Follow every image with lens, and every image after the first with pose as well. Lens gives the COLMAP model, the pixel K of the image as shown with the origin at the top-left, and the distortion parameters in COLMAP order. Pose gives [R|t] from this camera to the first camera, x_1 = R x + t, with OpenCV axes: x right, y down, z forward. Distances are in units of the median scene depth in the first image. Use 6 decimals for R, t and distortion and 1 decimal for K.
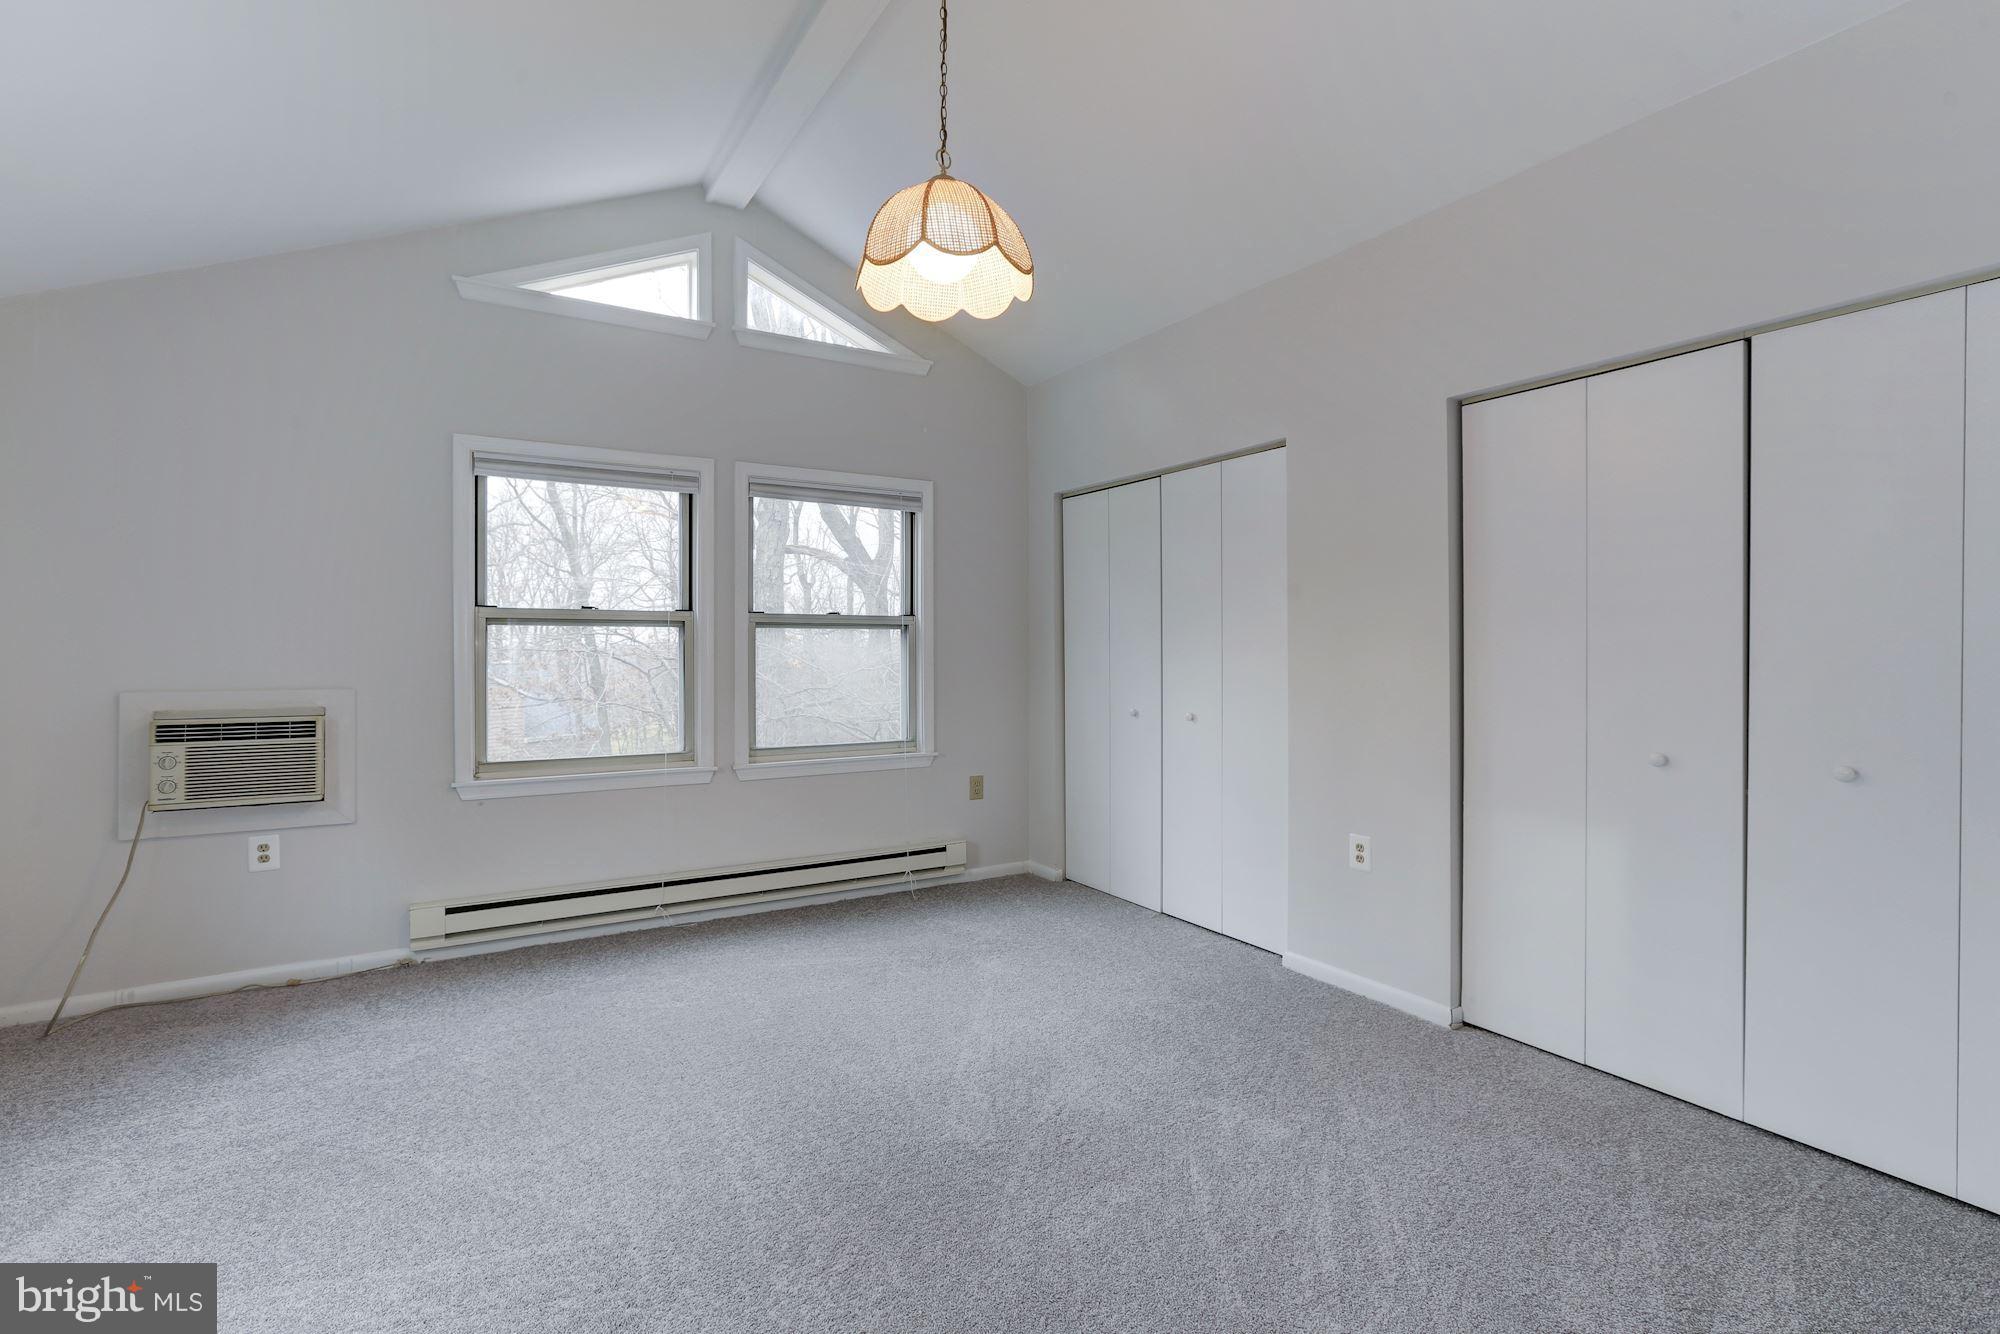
lens RADIAL K [[950.2, 0, 1012.9], [0, 950.2, 655.8], [0, 0, 1]] dist [-0.033126, 0.017540]
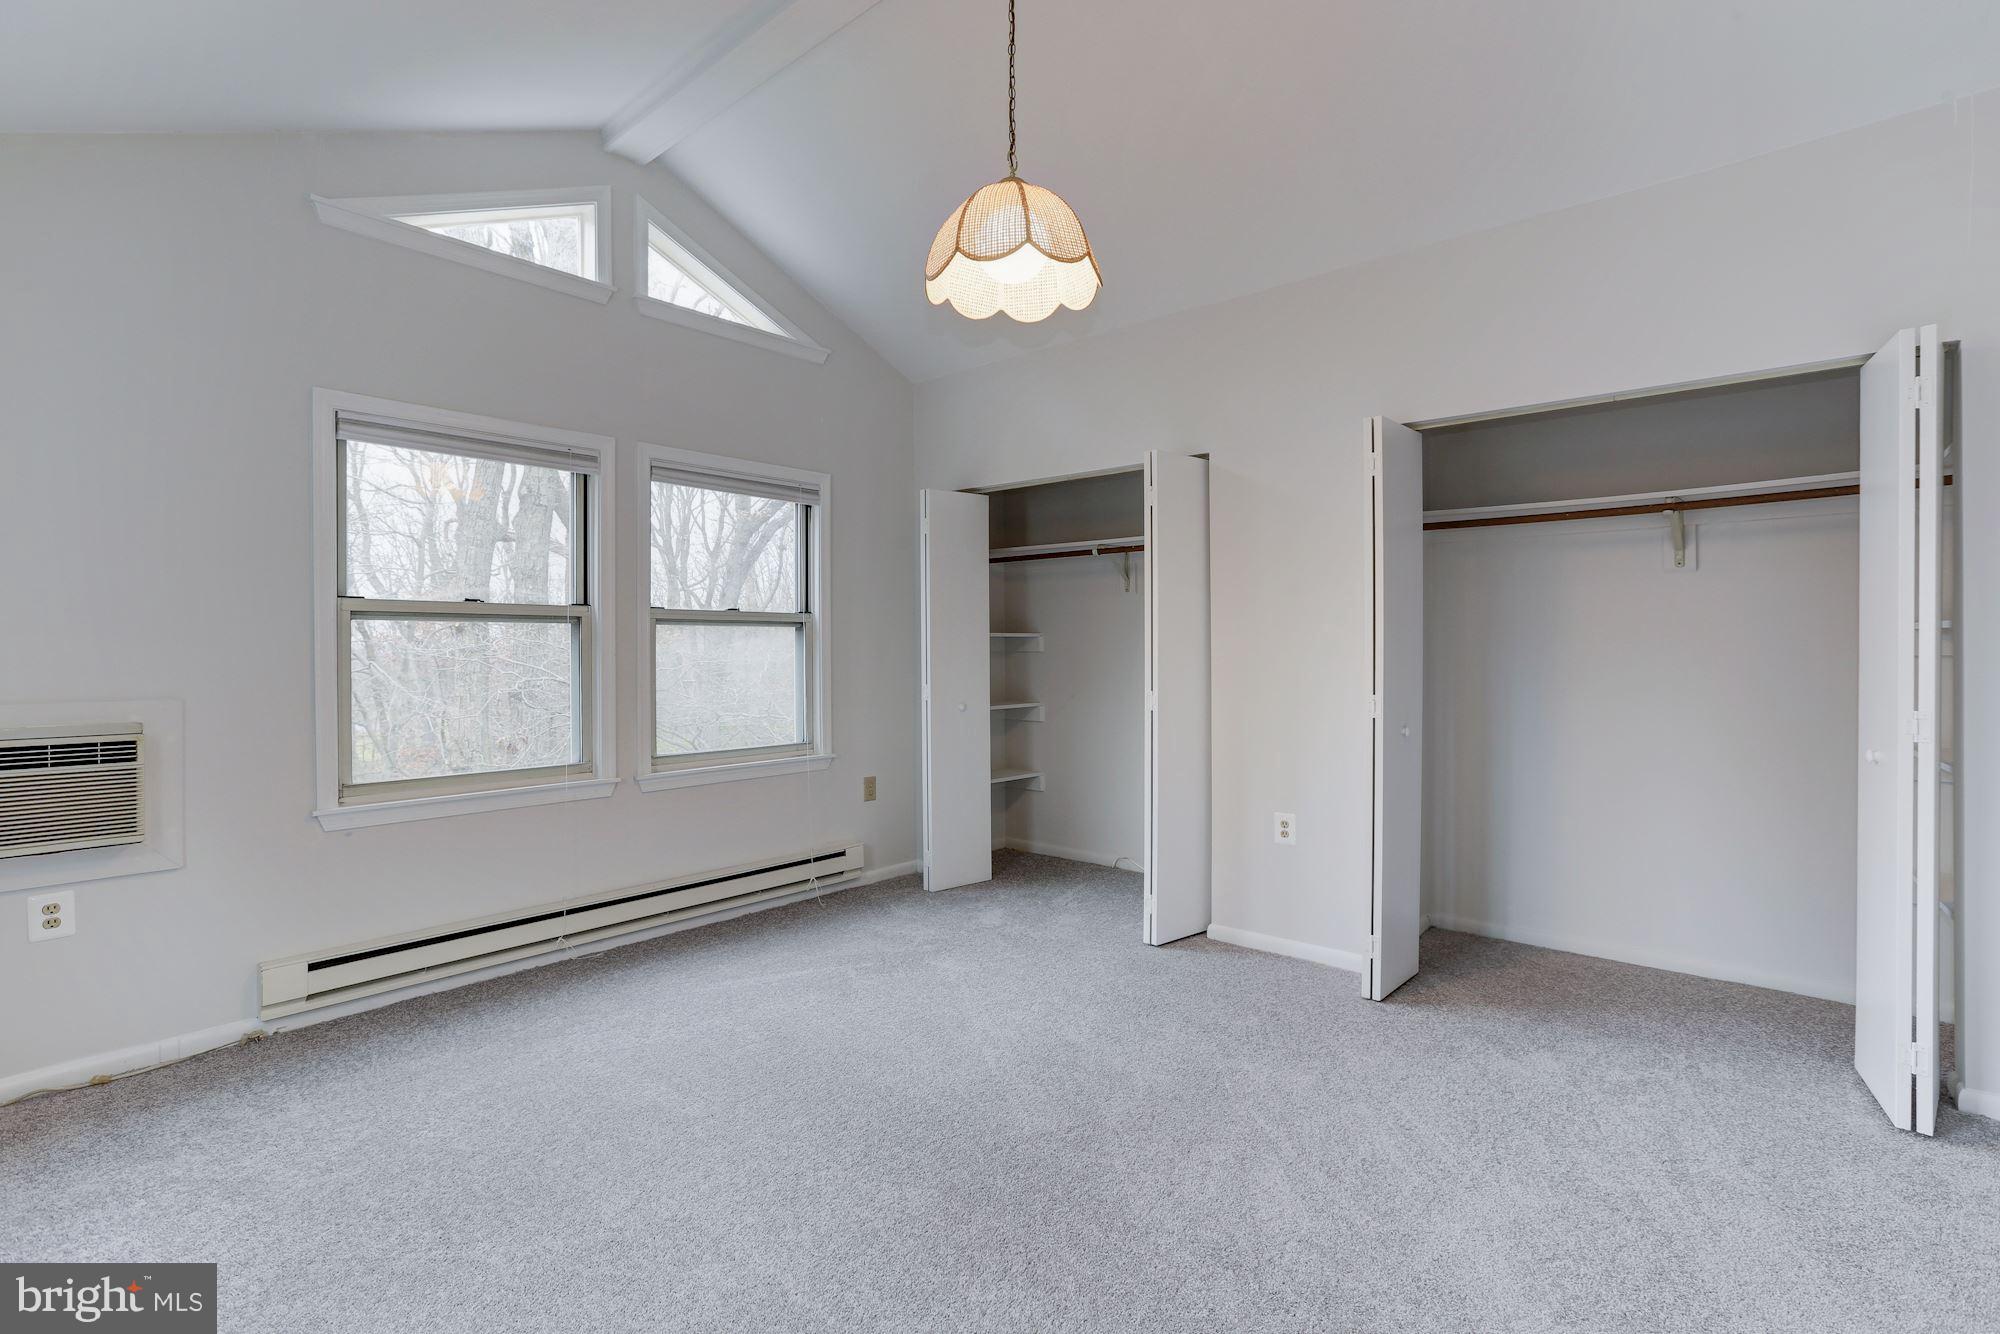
lens RADIAL K [[950.2, 0, 1020.2], [0, 950.2, 654.3], [0, 0, 1]] dist [-0.033126, 0.017540]
pose [[0.950918, -0.003731, 0.309420, -0.245819], [0.003515, 0.999993, 0.001257, -0.000738], [-0.309423, -0.000107, 0.950925, 0.025721]]
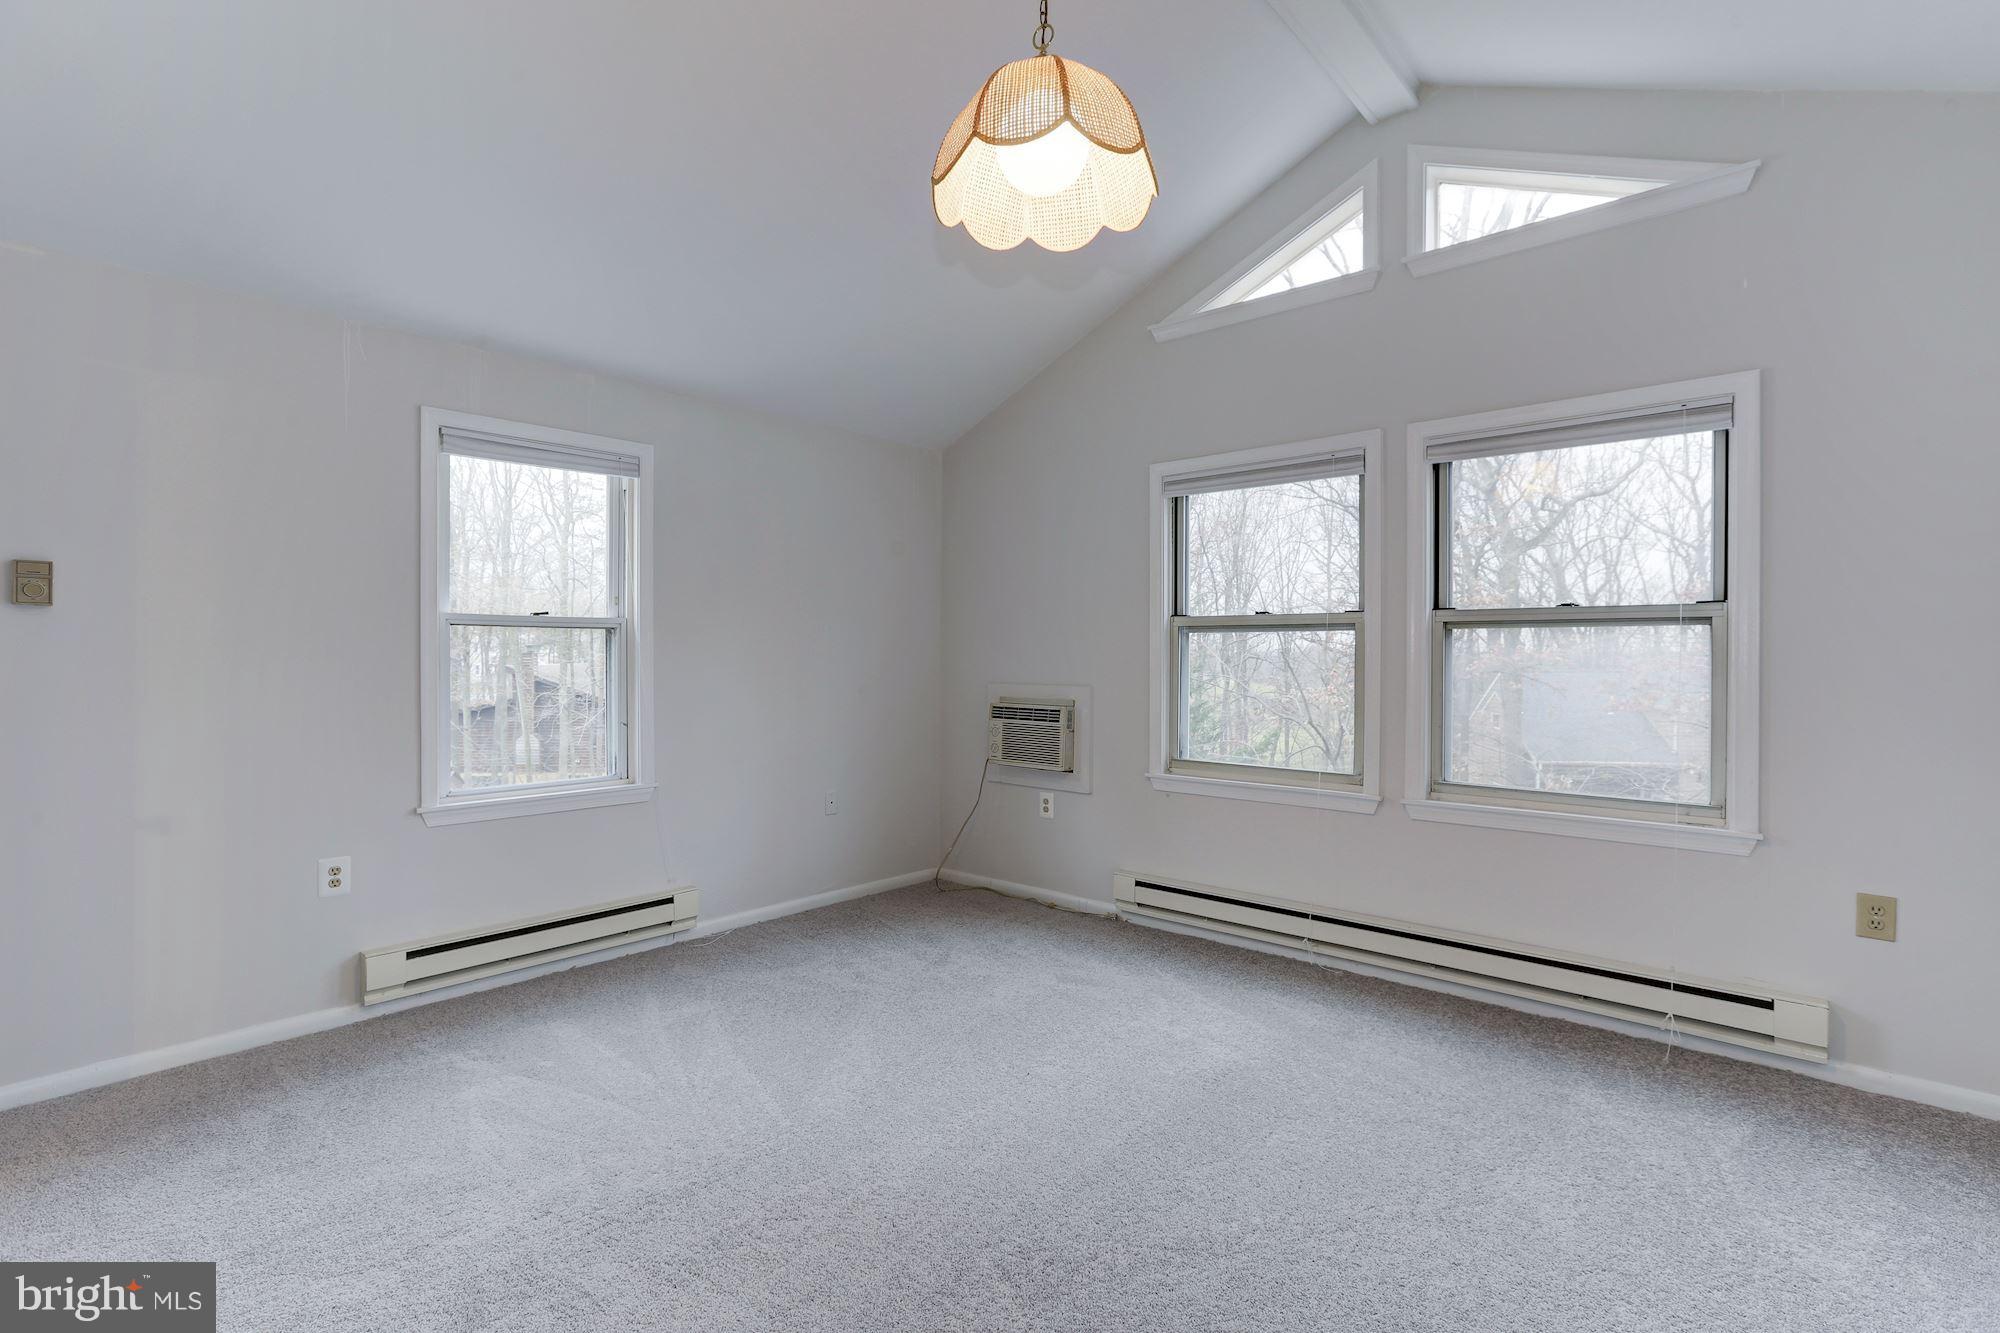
lens RADIAL K [[950.2, 0, 966.7], [0, 950.2, 668.3], [0, 0, 1]] dist [-0.033126, 0.017540]
pose [[0.237260, 0.015196, -0.971327, 0.441794], [-0.005760, 0.999882, 0.014236, -0.006323], [0.971429, 0.002217, 0.237320, 0.484488]]
